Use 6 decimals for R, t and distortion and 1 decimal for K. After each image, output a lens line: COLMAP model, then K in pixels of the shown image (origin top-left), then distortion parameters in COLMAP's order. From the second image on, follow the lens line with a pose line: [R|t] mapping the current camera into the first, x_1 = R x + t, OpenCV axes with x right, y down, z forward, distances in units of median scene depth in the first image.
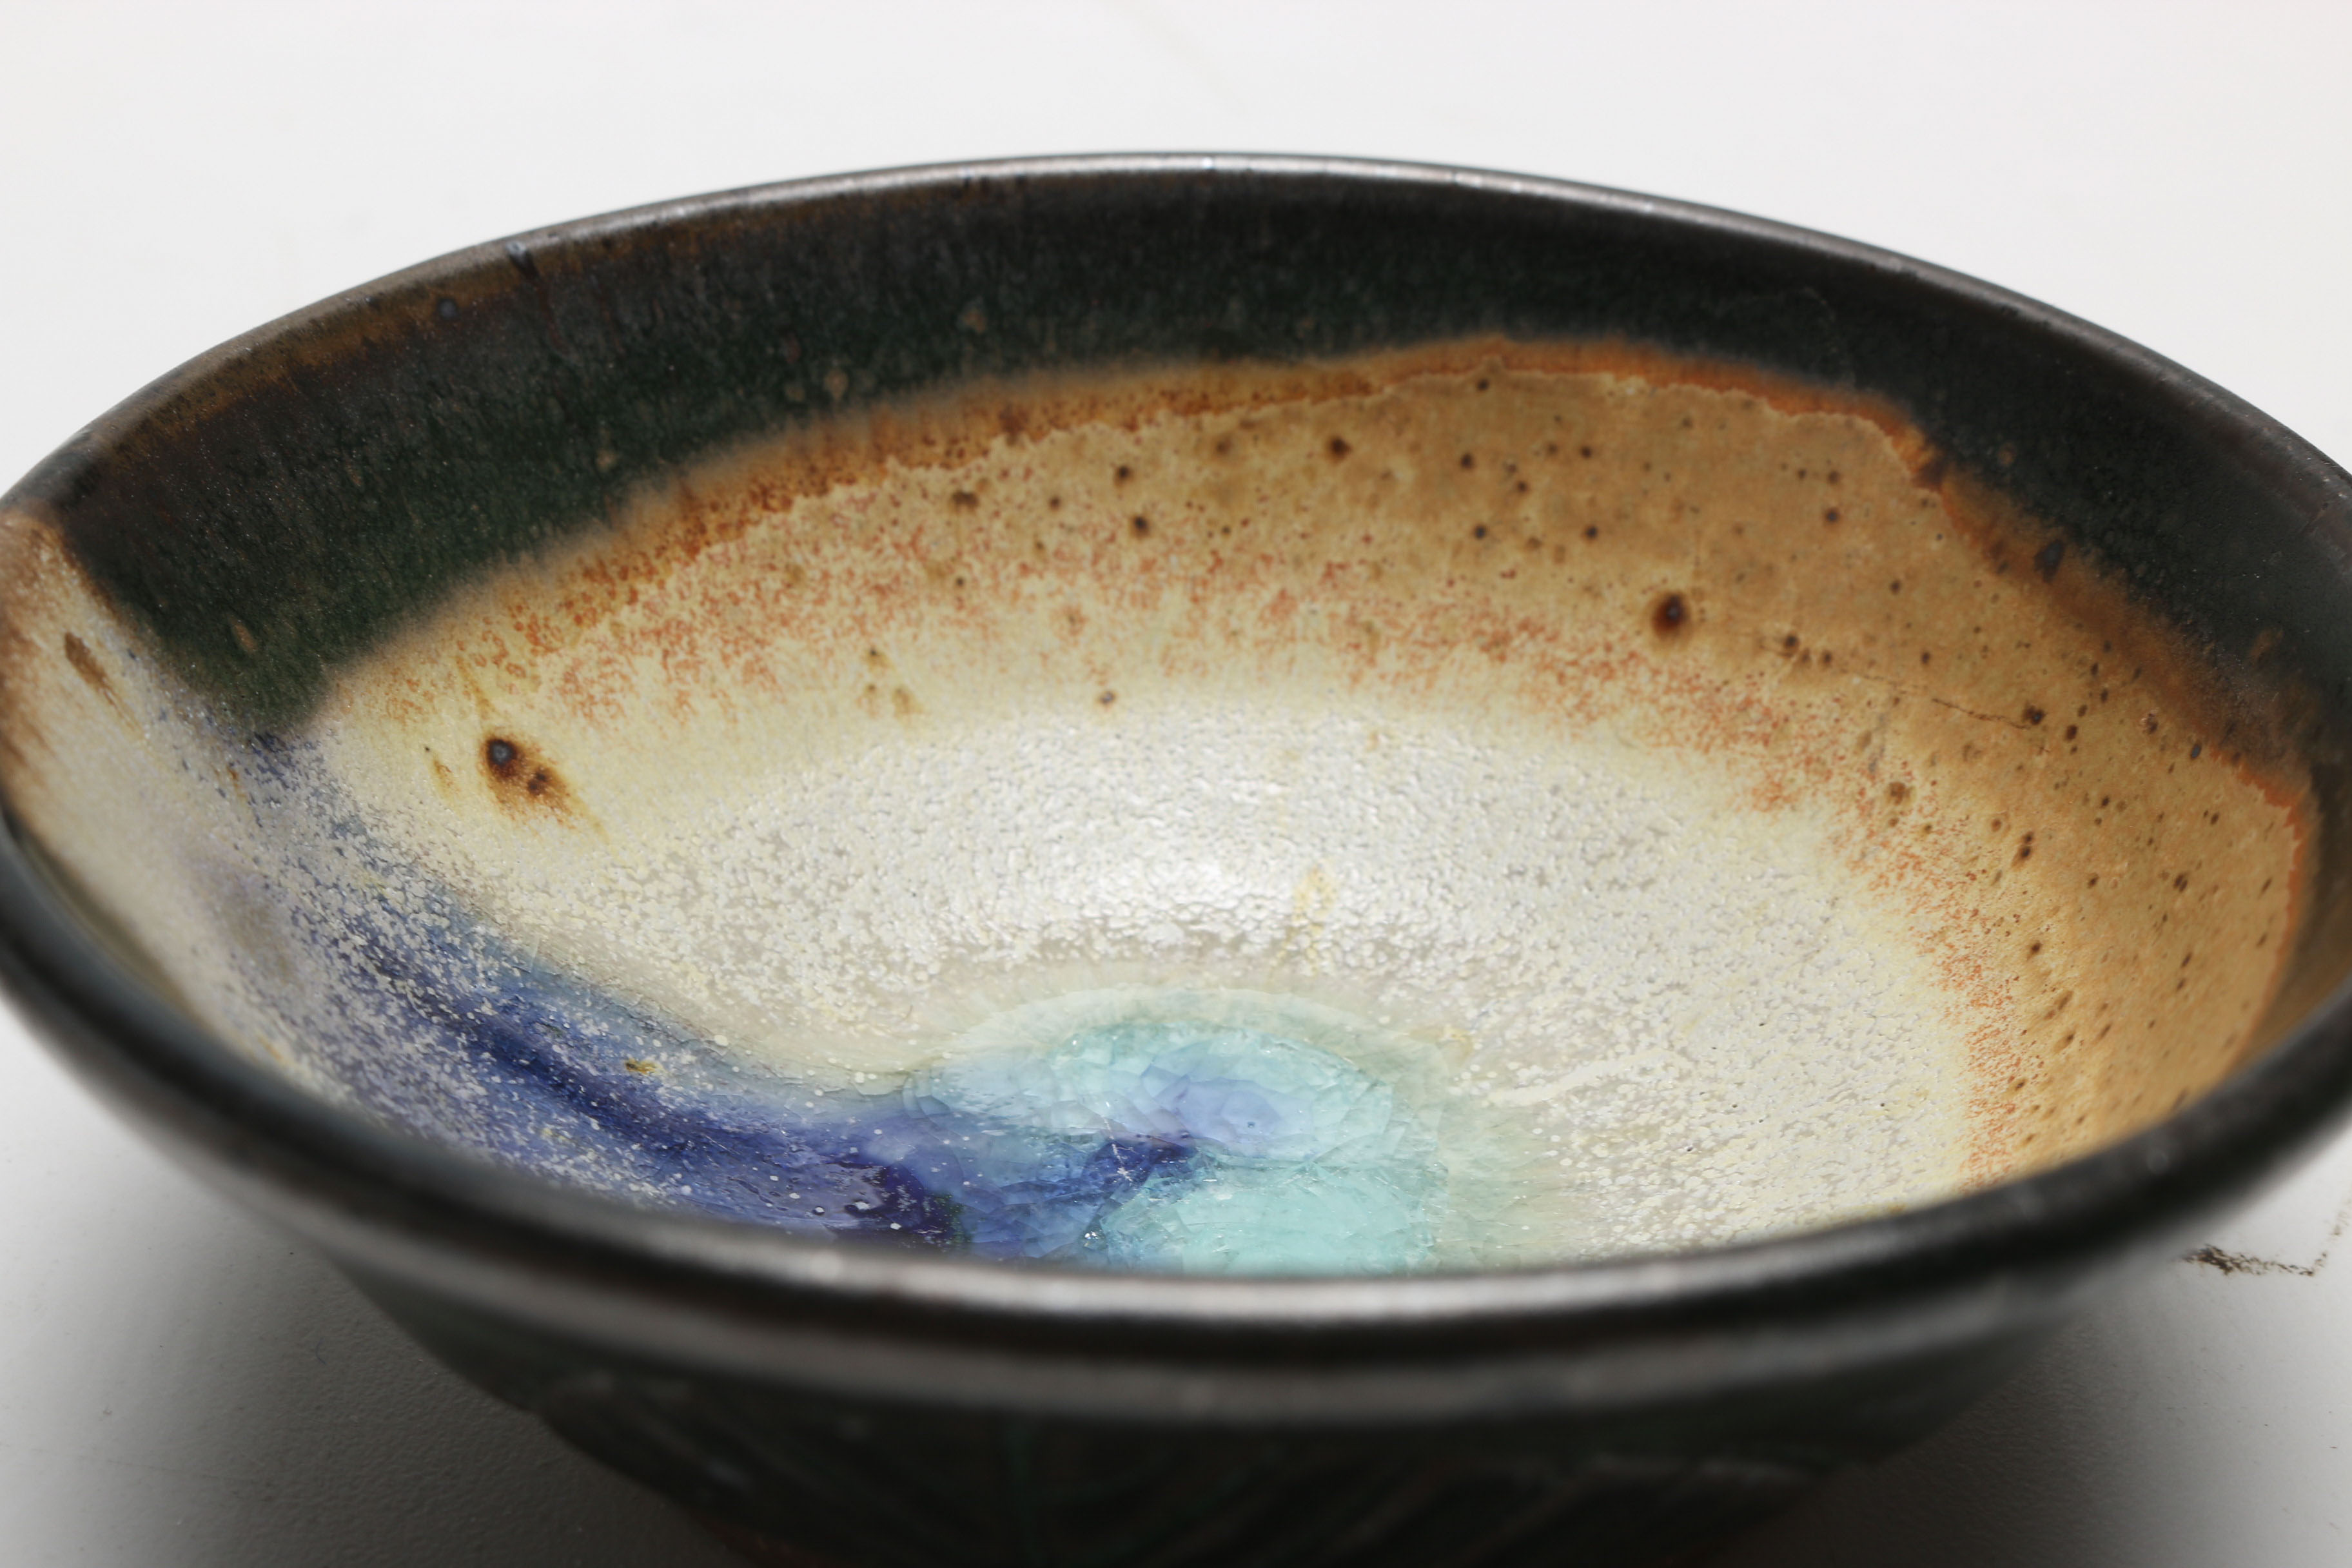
lens RADIAL K [[3328.2, 0, 1188.7], [0, 3328.2, 778.4], [0, 0, 1]] dist [-0.049660, 0.000000]
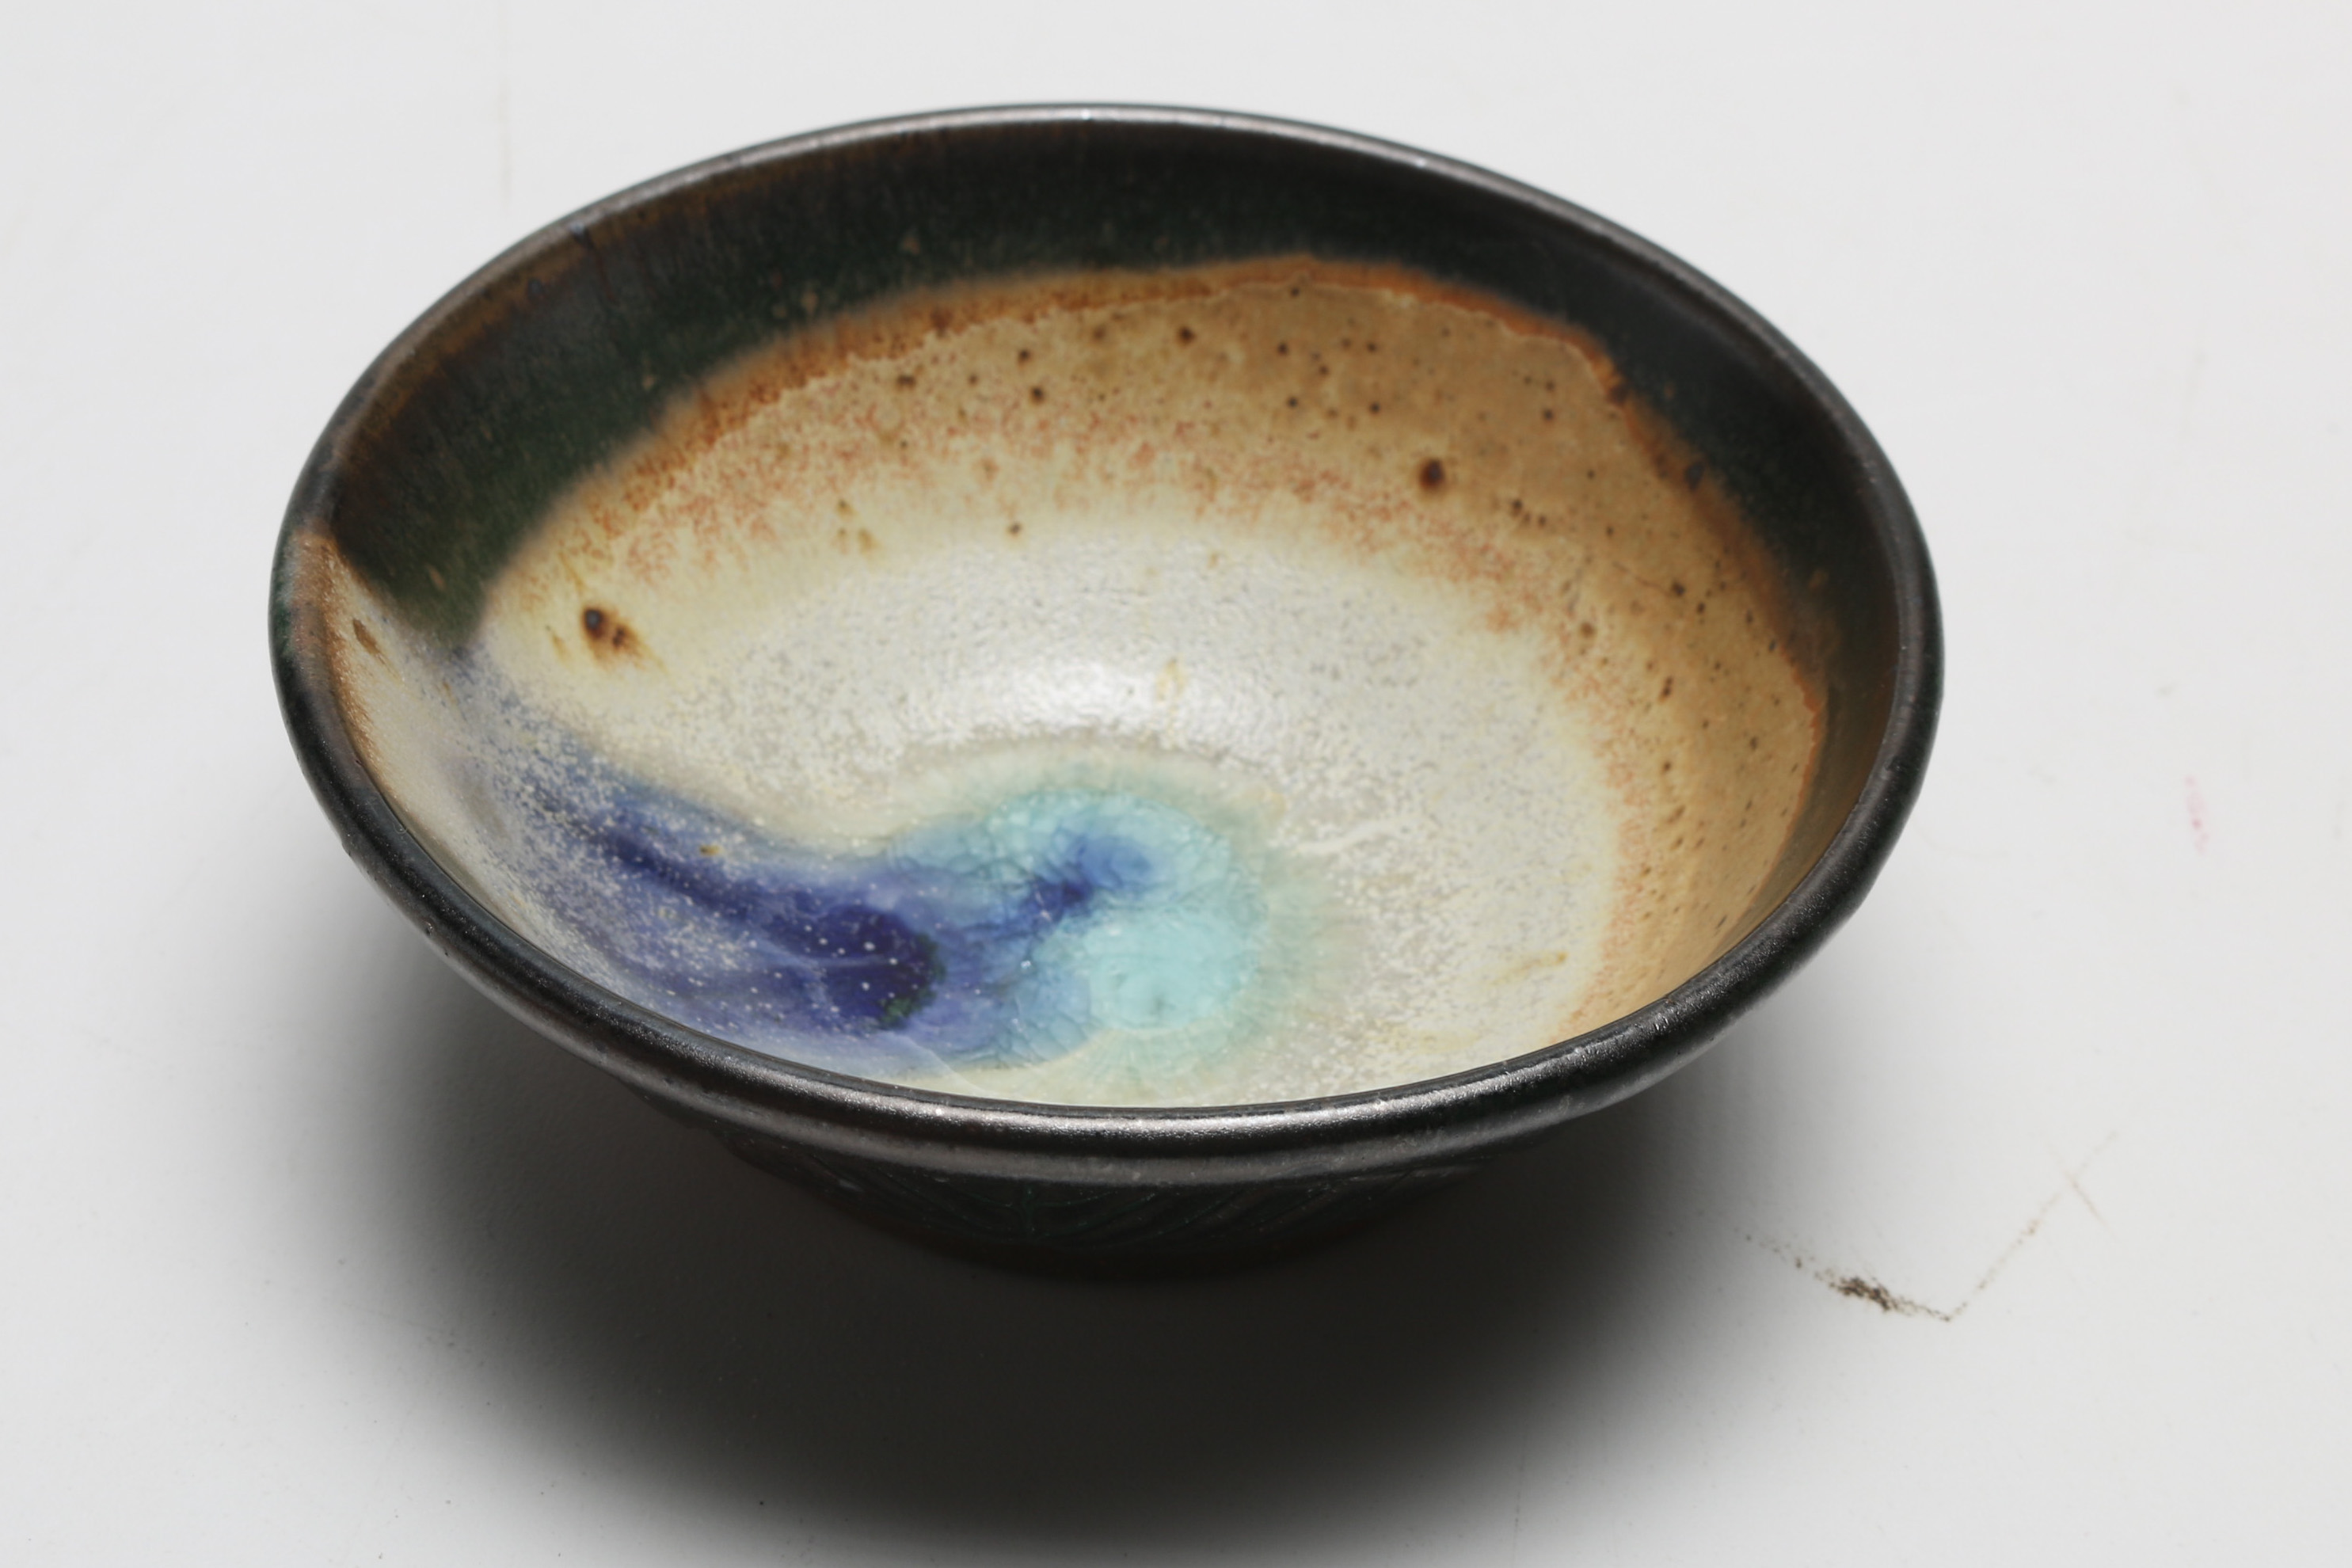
lens RADIAL K [[3632.4, 0, 1168.2], [0, 3632.4, 788.0], [0, 0, 1]] dist [0.042589, 0.000000]
pose [[0.998732, -0.013276, 0.048571, -0.039140], [0.004158, 0.983065, 0.183208, -0.209552], [-0.050180, -0.182773, 0.981874, -0.509359]]
